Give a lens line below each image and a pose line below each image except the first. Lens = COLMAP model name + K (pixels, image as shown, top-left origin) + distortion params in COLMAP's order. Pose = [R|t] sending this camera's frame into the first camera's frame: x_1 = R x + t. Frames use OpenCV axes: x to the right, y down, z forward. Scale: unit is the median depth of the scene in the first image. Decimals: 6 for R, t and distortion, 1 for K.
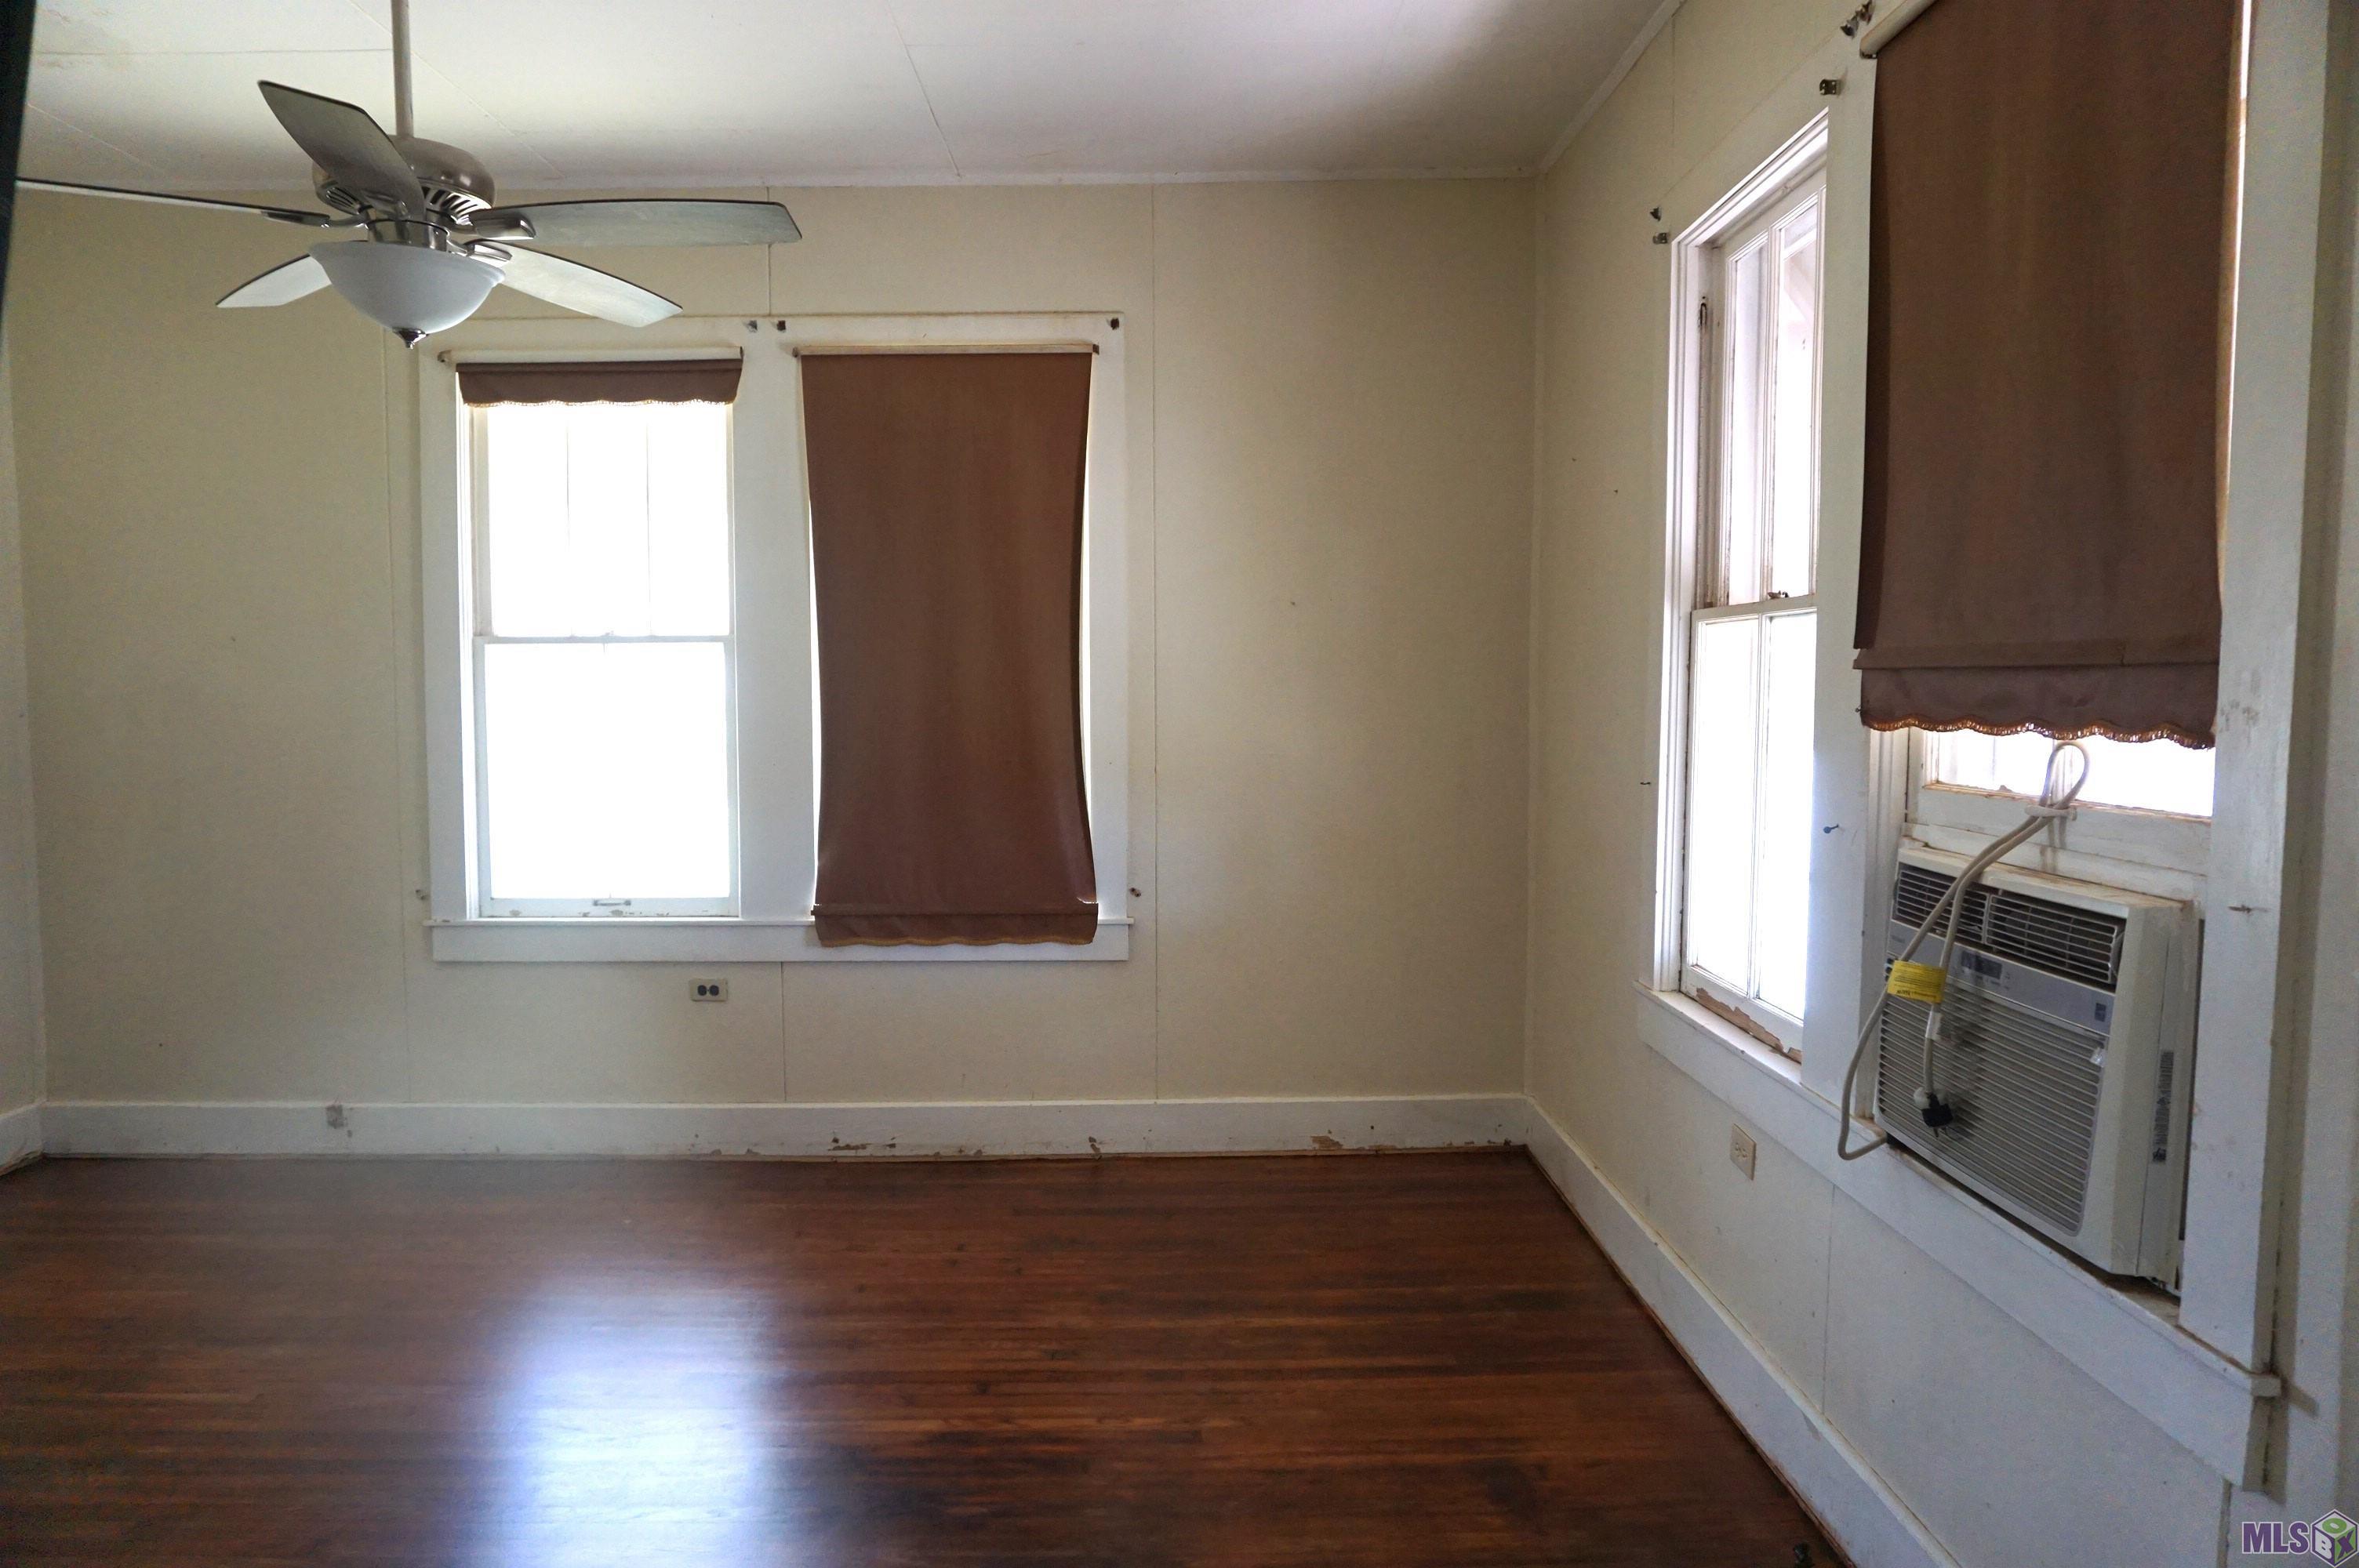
lens RADIAL K [[1618.1, 0, 1179.5], [0, 1618.1, 784.0], [0, 0, 1]] dist [-0.067782, 0.046456]
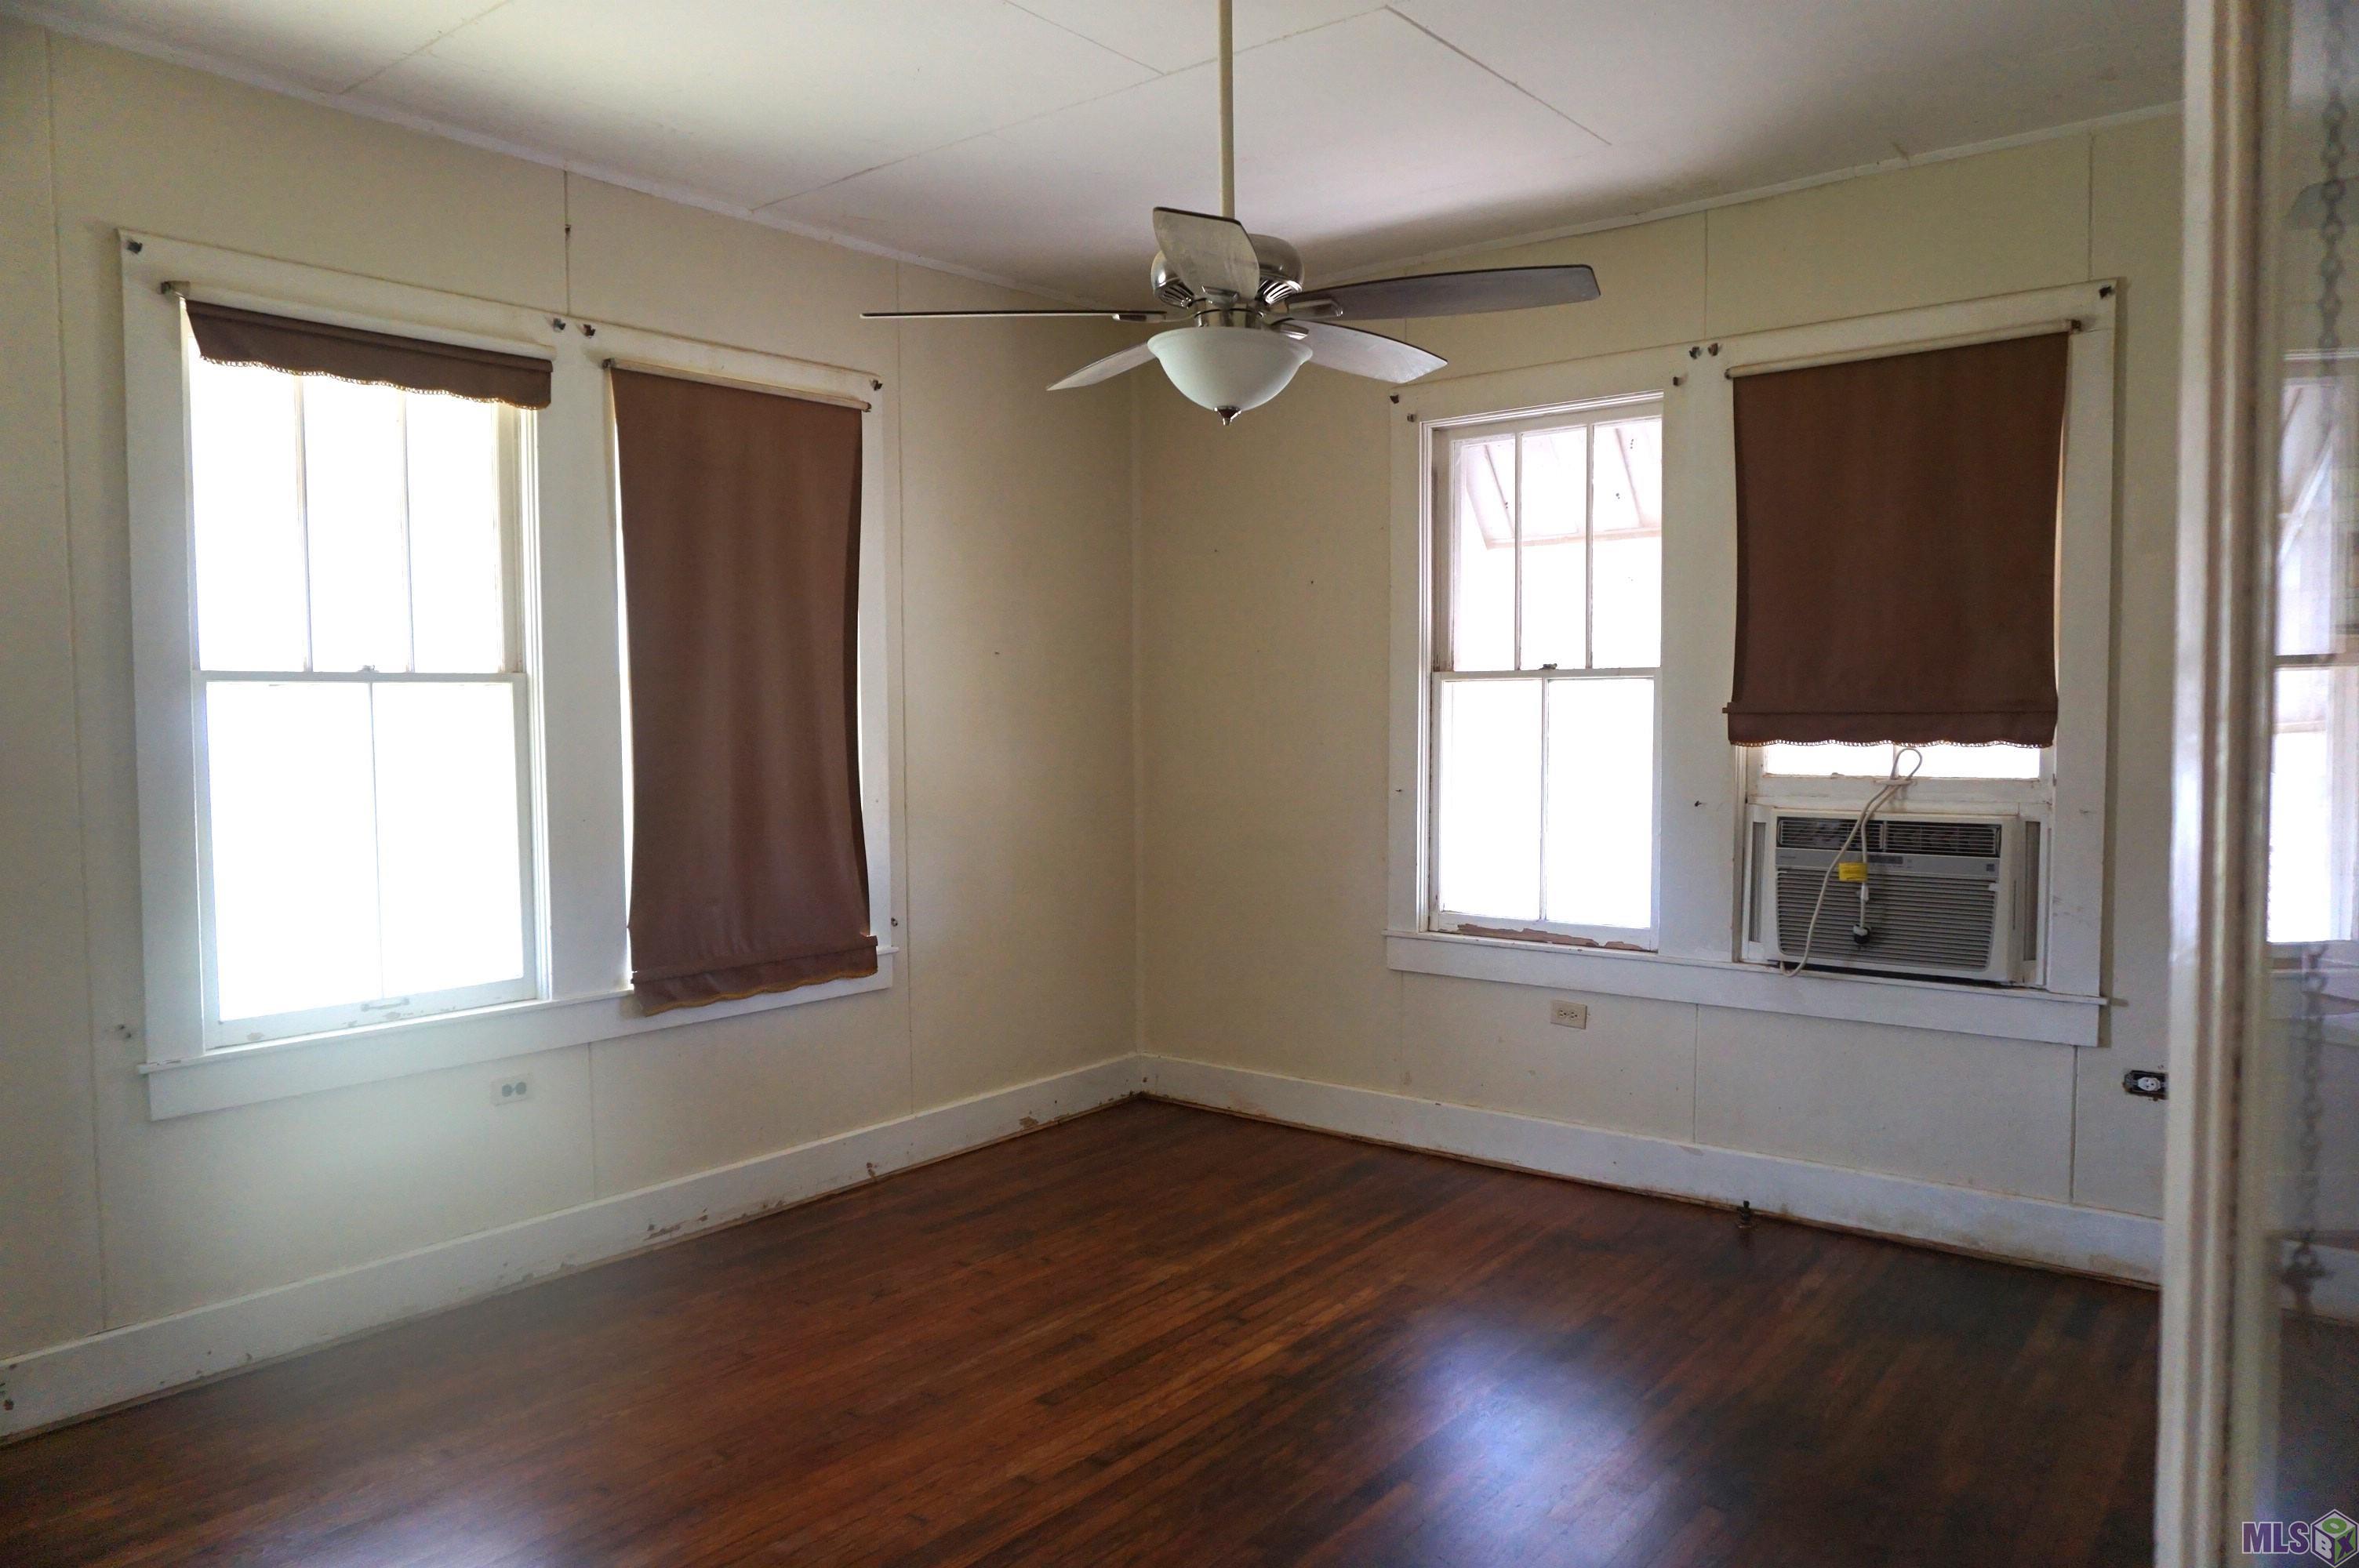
lens RADIAL K [[1618.1, 0, 1179.5], [0, 1618.1, 784.0], [0, 0, 1]] dist [-0.067782, 0.046456]
pose [[0.623558, -0.038702, 0.780819, -0.751991], [0.054870, 0.998477, 0.005671, -0.019594], [-0.779849, 0.039307, 0.624732, 0.194510]]
